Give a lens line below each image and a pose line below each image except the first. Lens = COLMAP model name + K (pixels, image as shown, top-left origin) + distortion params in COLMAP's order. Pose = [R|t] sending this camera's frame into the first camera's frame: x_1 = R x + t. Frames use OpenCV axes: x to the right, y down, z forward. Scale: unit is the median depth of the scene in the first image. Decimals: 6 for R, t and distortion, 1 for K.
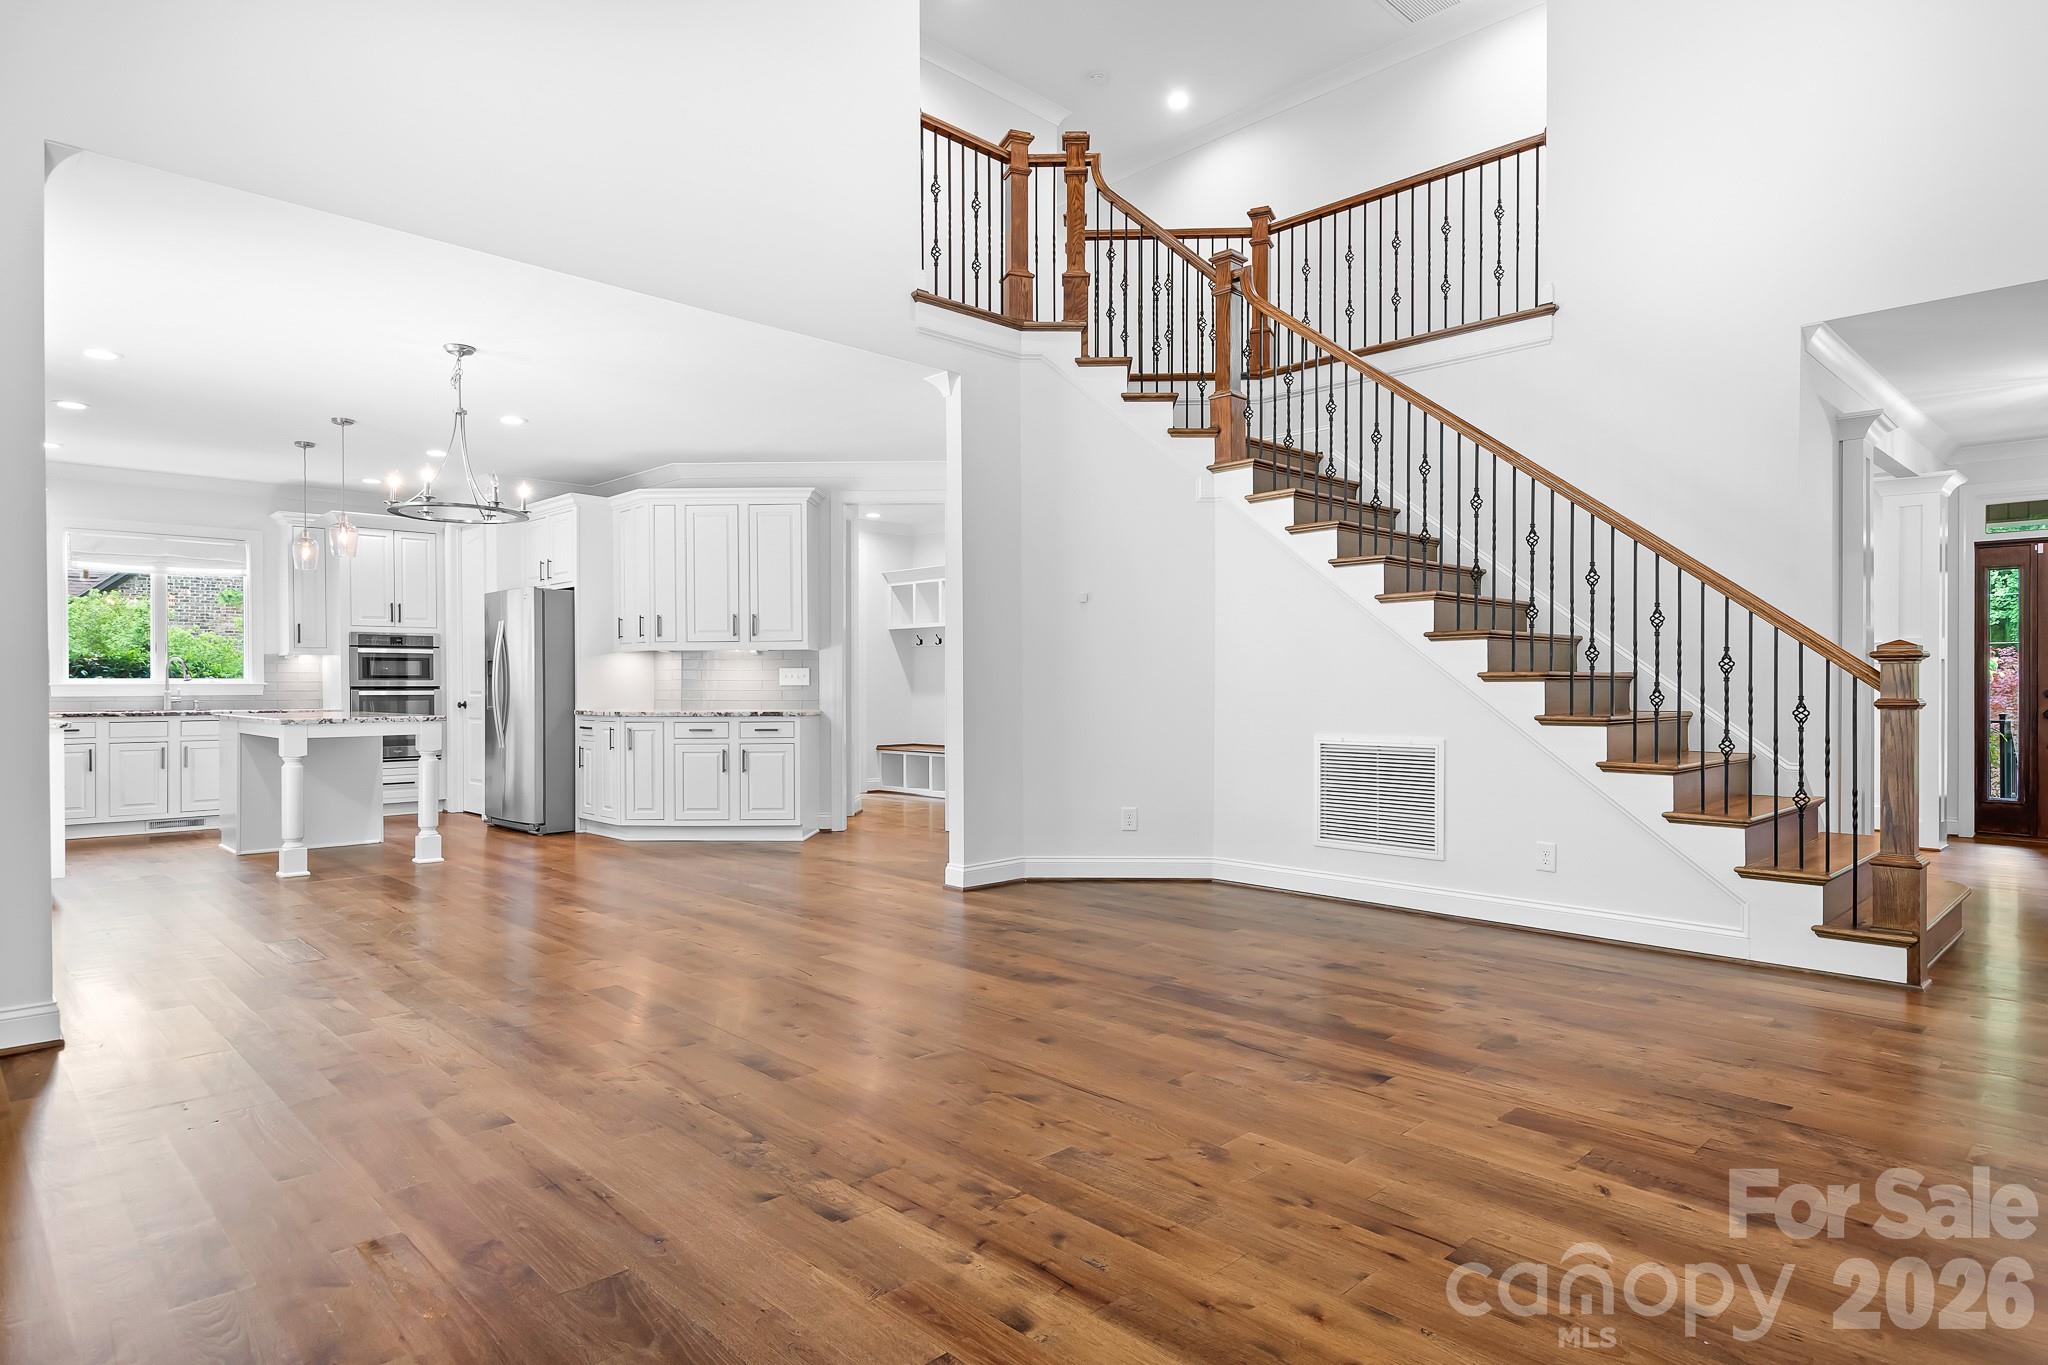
lens RADIAL K [[1146.5, 0, 1036.0], [0, 1146.5, 684.4], [0, 0, 1]] dist [0.012467, -0.005807]
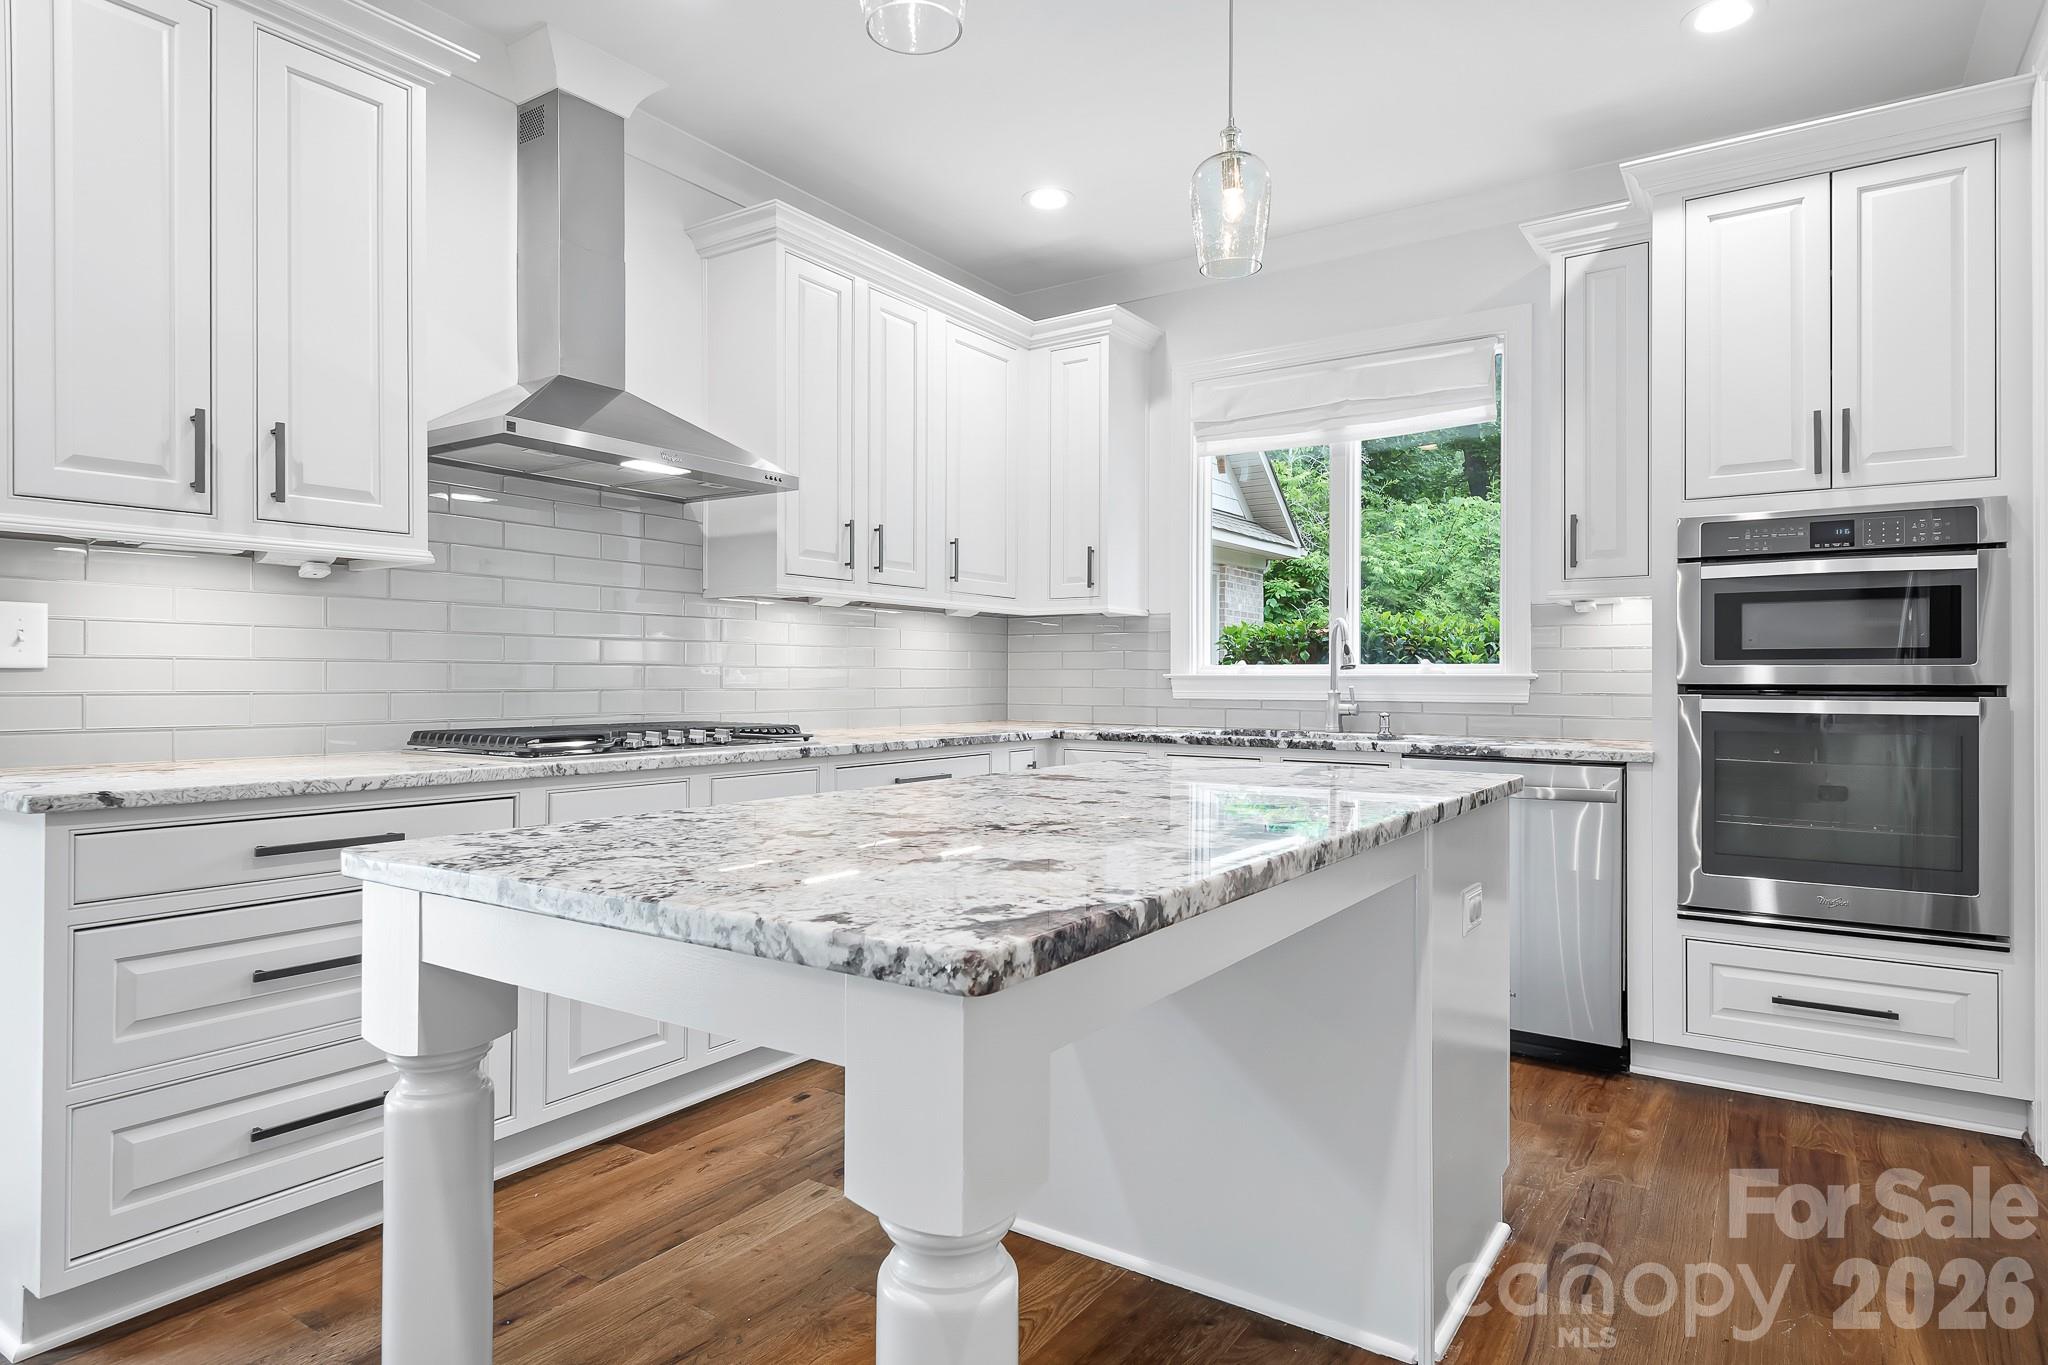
lens RADIAL K [[1146.5, 0, 1015.0], [0, 1146.5, 679.8], [0, 0, 1]] dist [0.012467, -0.005807]
pose [[0.192462, 0.004183, -0.981296, -0.341595], [-0.004763, 0.999983, 0.003328, 0.000446], [0.981293, 0.004034, 0.192478, 0.830716]]
